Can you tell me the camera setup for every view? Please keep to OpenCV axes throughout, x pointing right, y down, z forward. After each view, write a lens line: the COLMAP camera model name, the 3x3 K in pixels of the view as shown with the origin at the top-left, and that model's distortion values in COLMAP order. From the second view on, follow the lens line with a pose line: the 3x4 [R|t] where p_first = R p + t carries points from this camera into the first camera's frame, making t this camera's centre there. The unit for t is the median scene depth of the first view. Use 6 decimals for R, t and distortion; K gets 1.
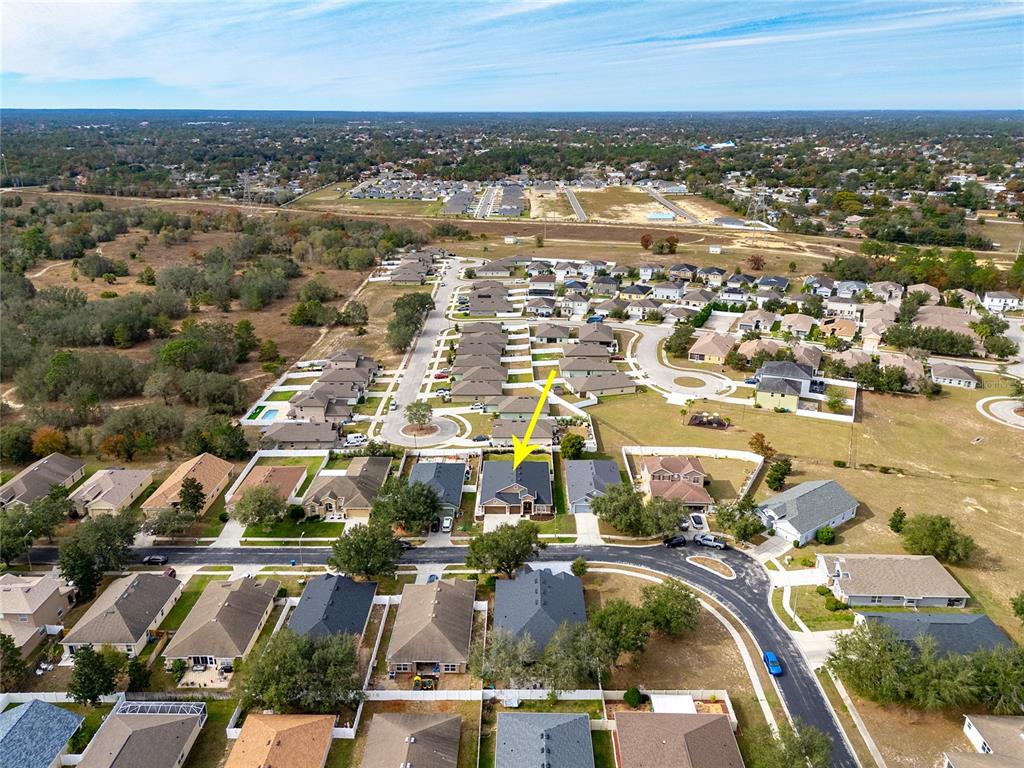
lens RADIAL K [[750.5, 0, 506.0], [0, 750.5, 384.1], [0, 0, 1]] dist [0.111243, -0.154685]
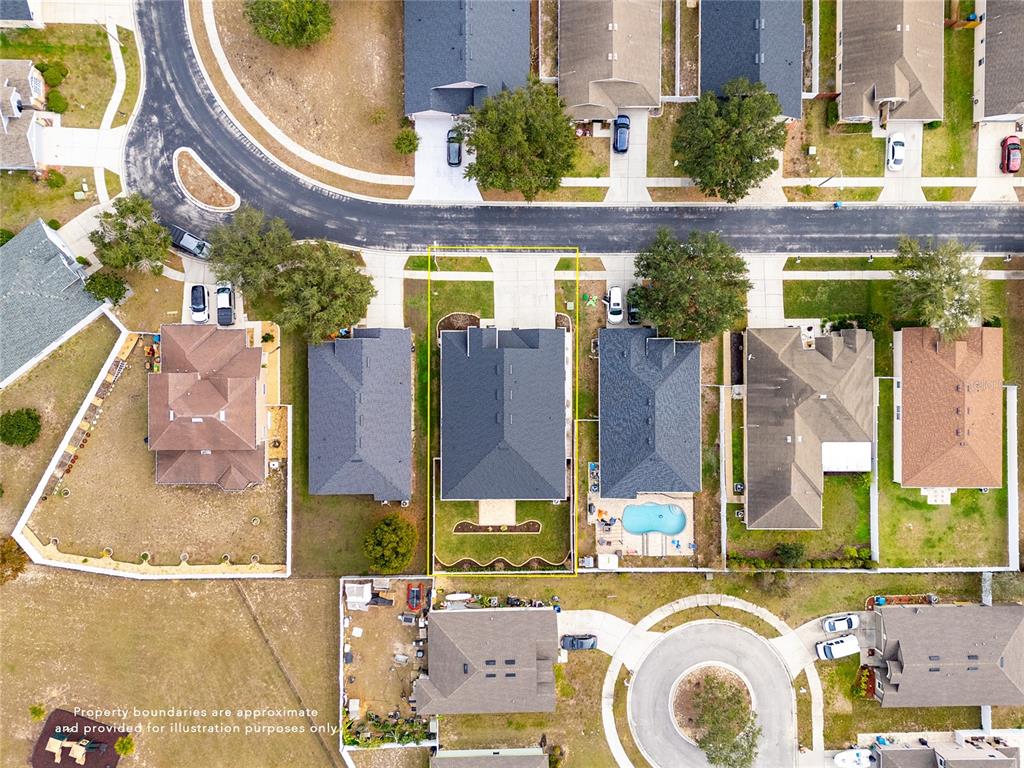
lens RADIAL K [[750.5, 0, 506.0], [0, 750.5, 384.1], [0, 0, 1]] dist [0.111243, -0.154685]
pose [[-0.999535, 0.026258, -0.015499, 0.016005], [-0.023900, -0.359073, 0.933003, -0.283704], [0.018934, 0.932940, 0.359534, 0.593703]]
